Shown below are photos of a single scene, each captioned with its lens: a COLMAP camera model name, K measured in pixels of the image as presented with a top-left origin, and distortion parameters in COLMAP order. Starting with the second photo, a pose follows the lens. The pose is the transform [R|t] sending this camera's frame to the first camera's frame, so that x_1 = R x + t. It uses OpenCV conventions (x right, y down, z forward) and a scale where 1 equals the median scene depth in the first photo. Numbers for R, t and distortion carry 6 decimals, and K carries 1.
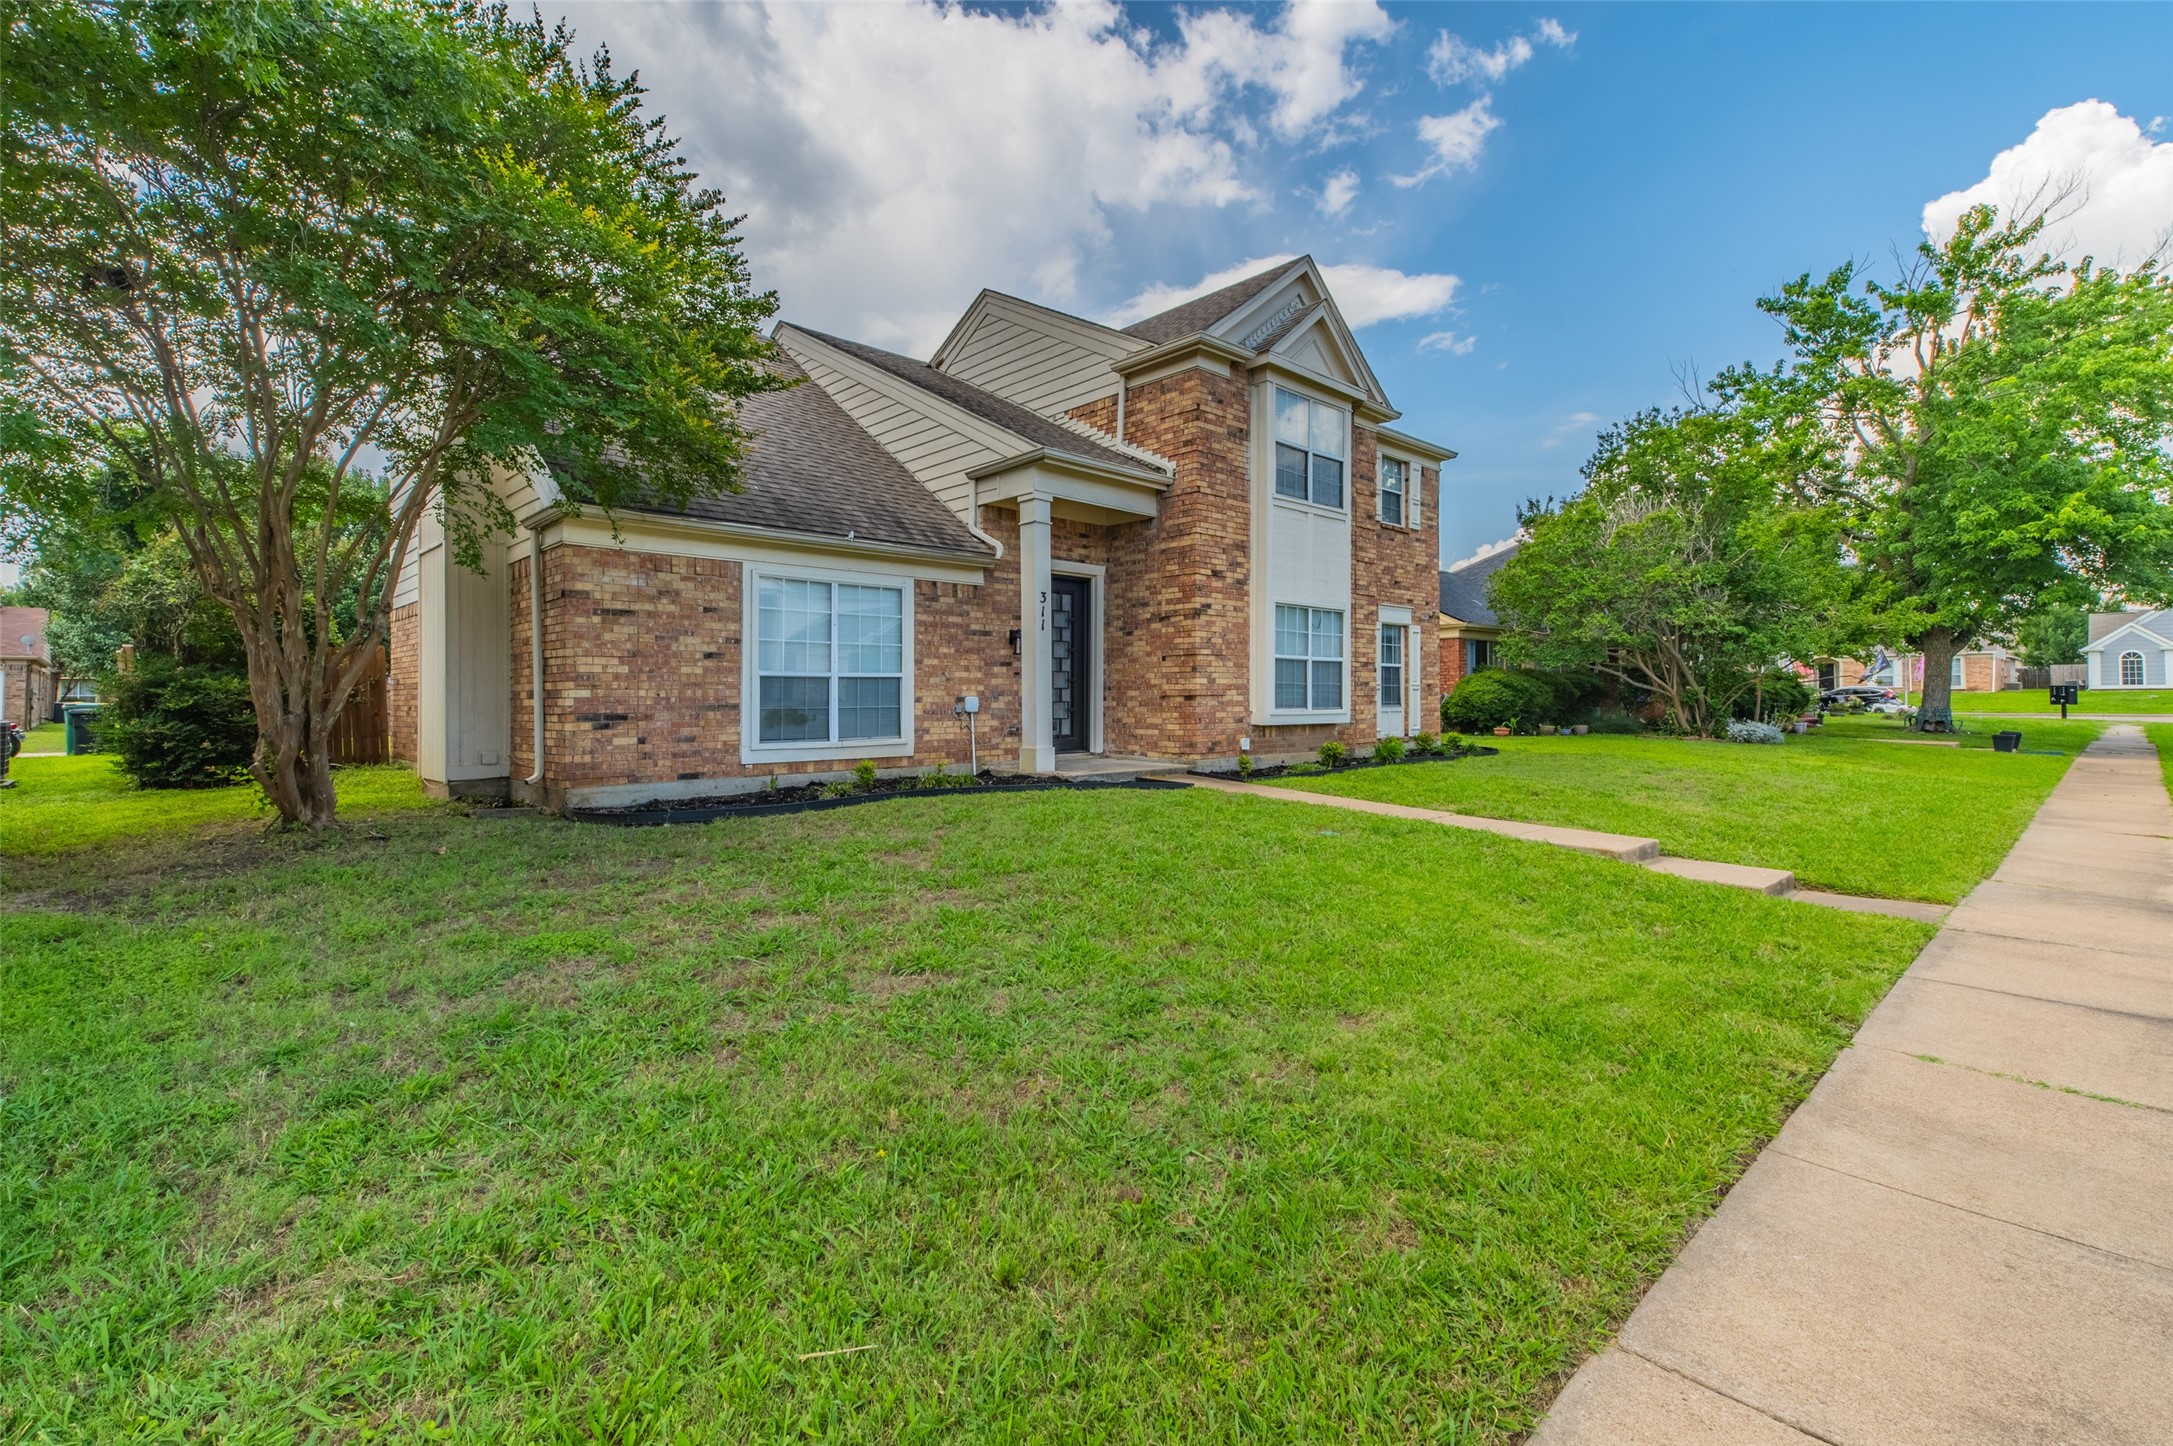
lens RADIAL K [[964.7, 0, 1096.3], [0, 964.7, 710.3], [0, 0, 1]] dist [0.052327, -0.033248]
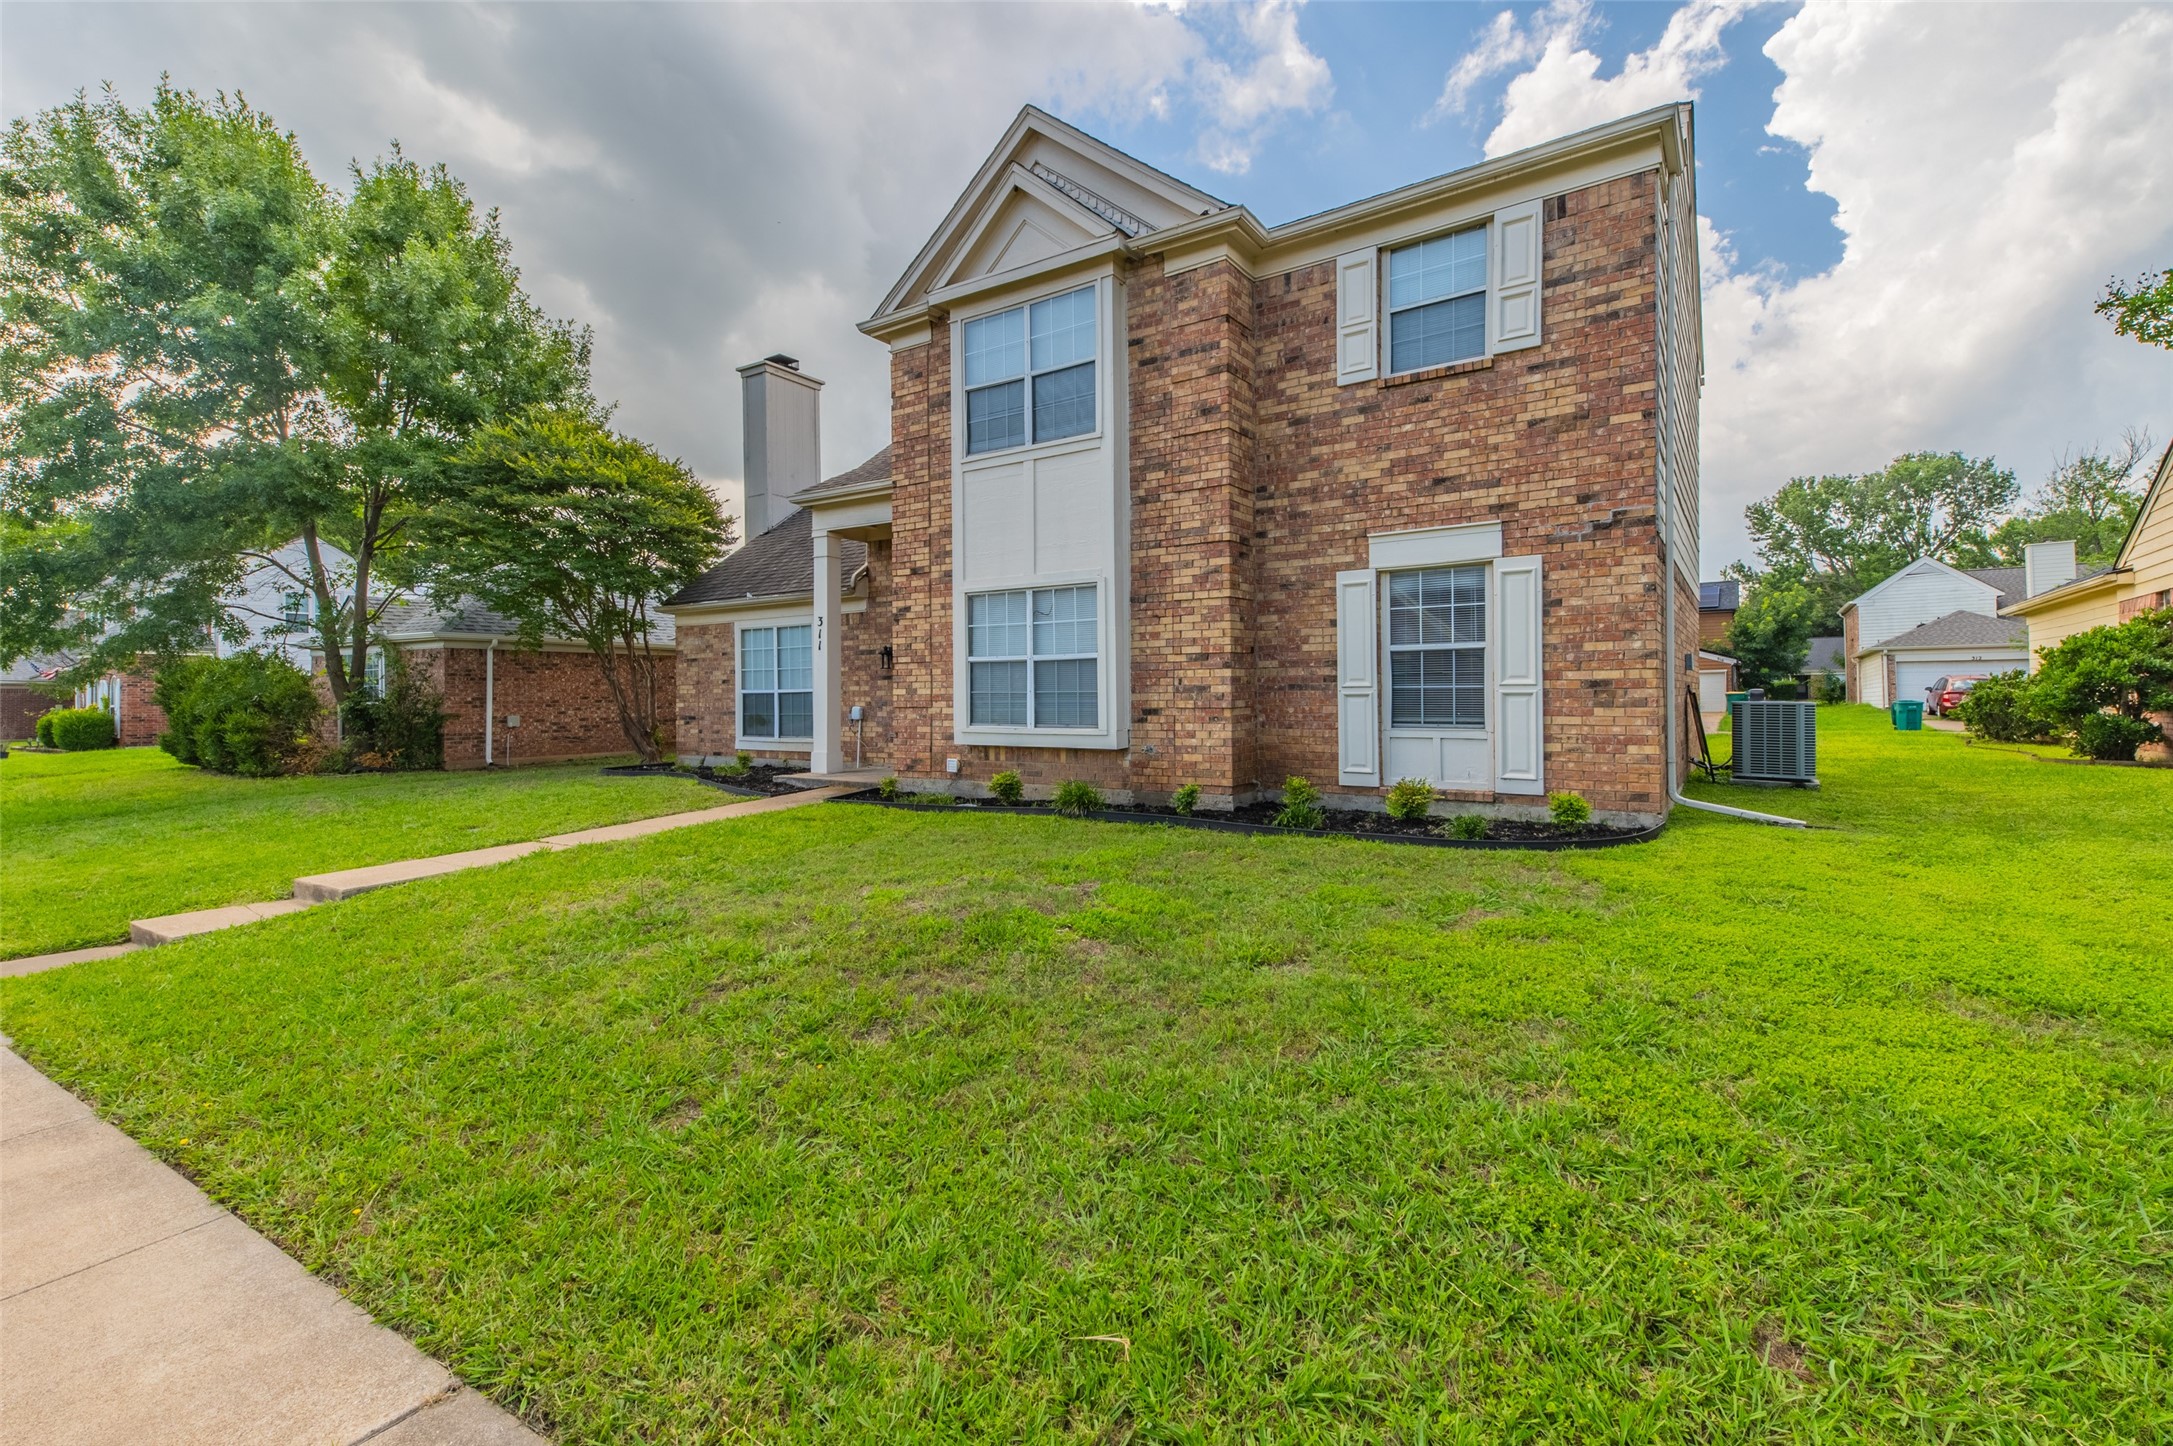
lens RADIAL K [[987.9, 0, 1078.7], [0, 987.9, 705.5], [0, 0, 1]] dist [0.073291, -0.037129]
pose [[0.193721, 0.010605, -0.980999, 1.152731], [-0.005329, 0.999938, 0.009758, -0.029843], [0.981042, 0.003337, 0.193765, 1.062038]]
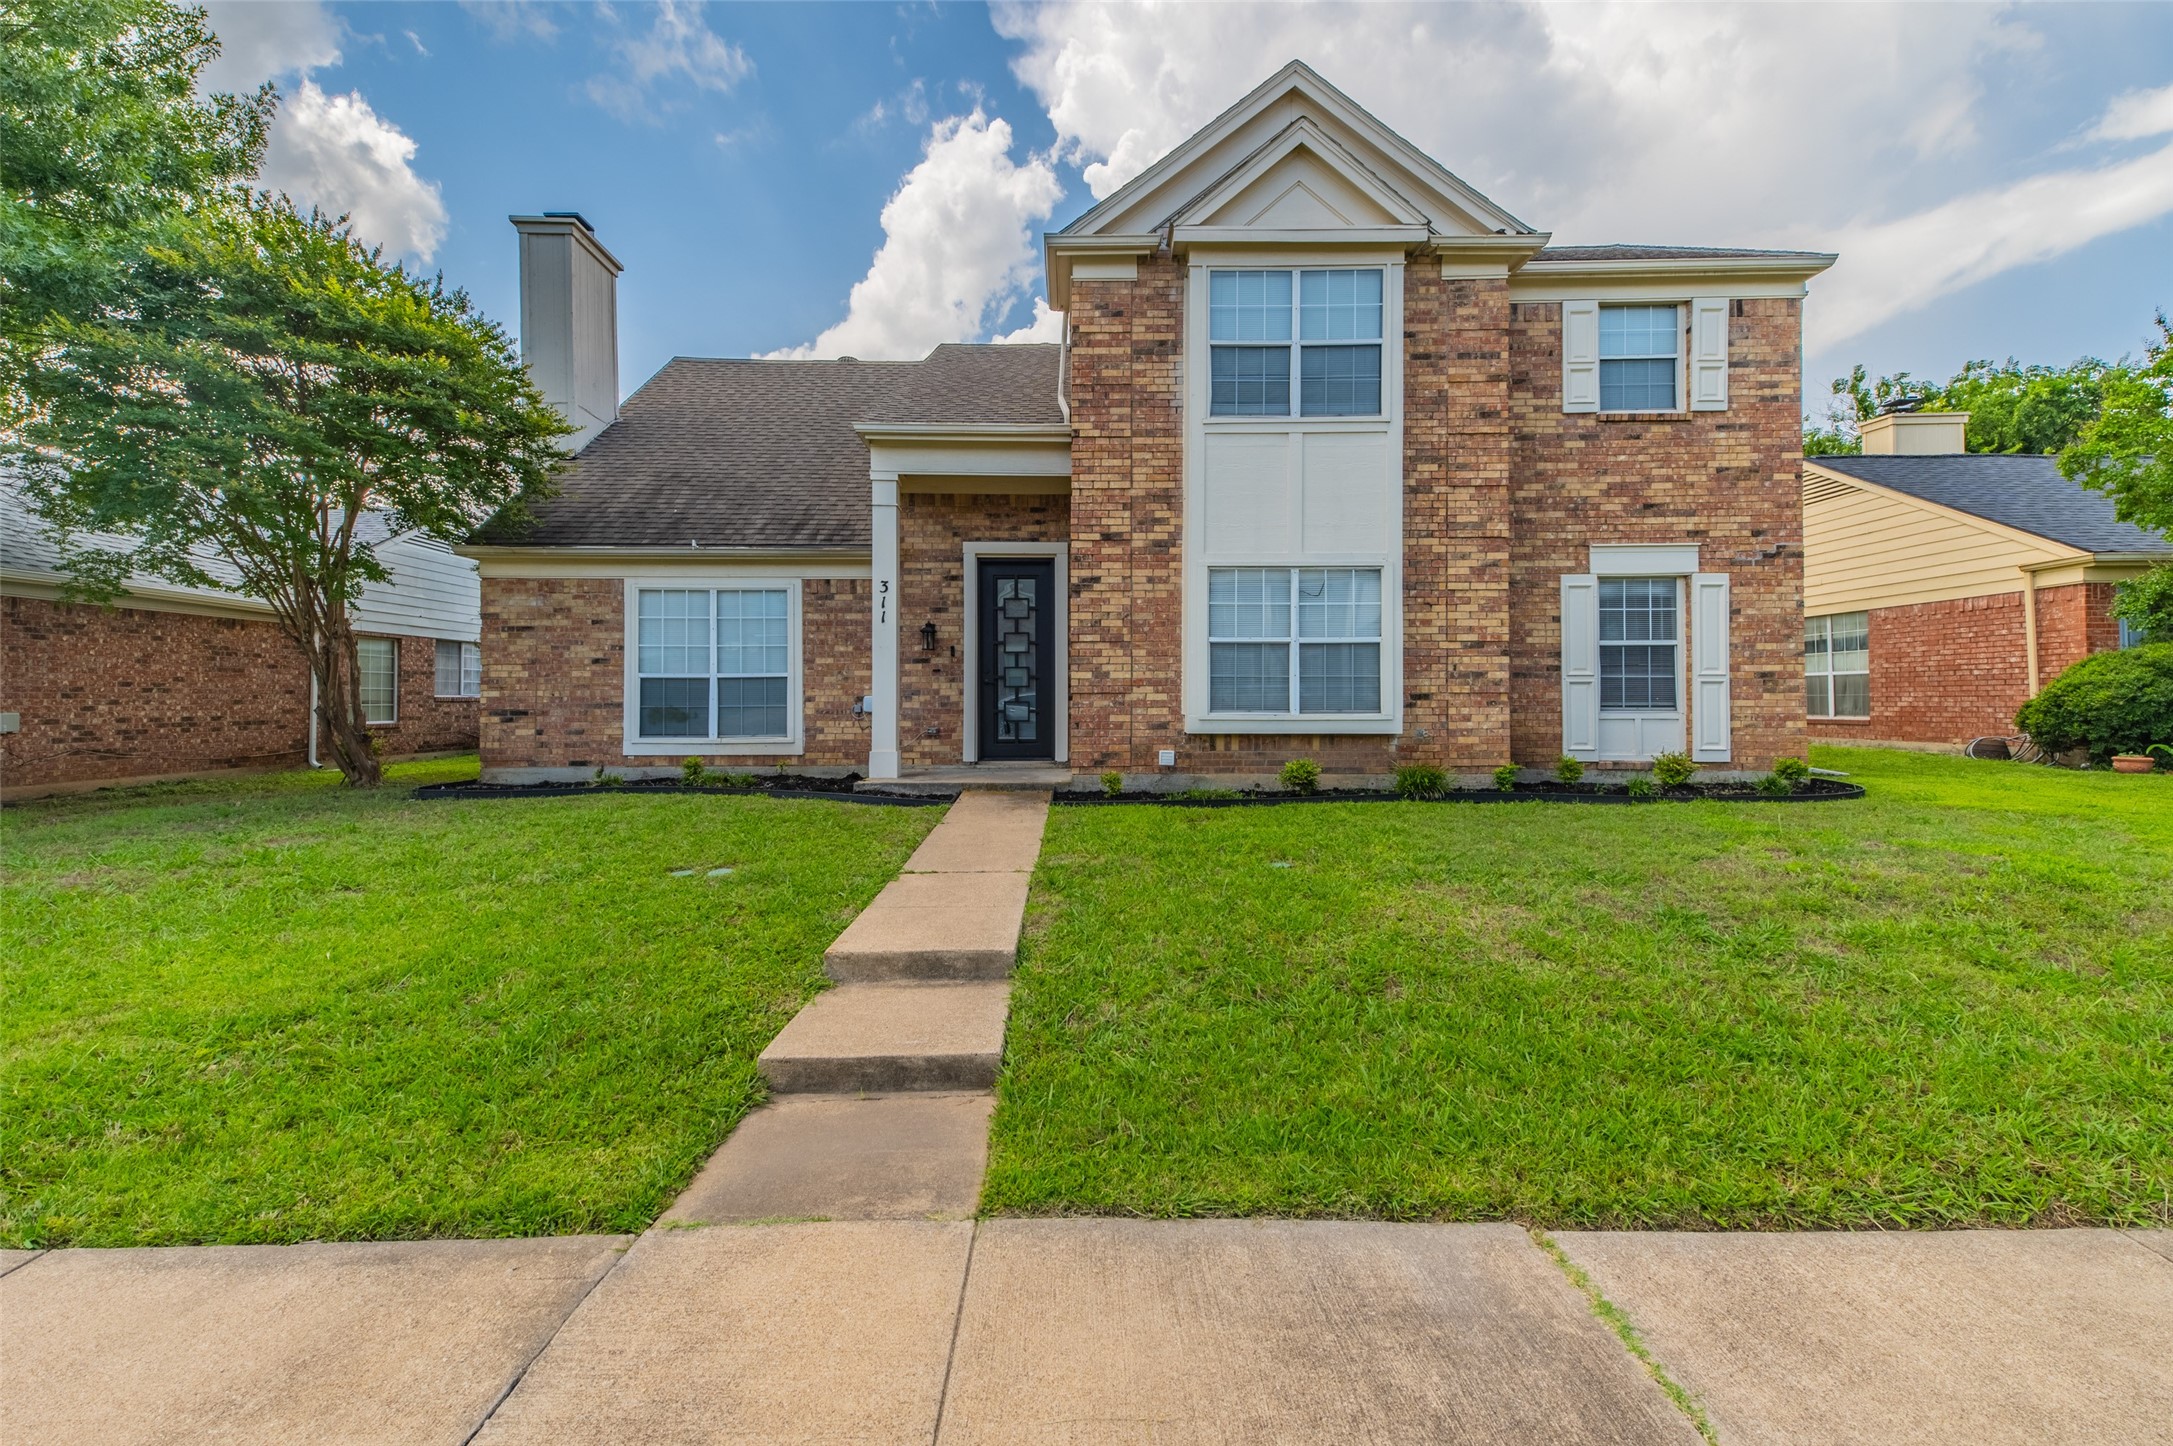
lens RADIAL K [[987.9, 0, 1078.7], [0, 987.9, 705.5], [0, 0, 1]] dist [0.073291, -0.037129]
pose [[0.723931, 0.002305, -0.689868, 0.719282], [-0.008771, 0.999944, -0.005863, -0.000865], [0.689816, 0.010295, 0.723911, 0.444002]]
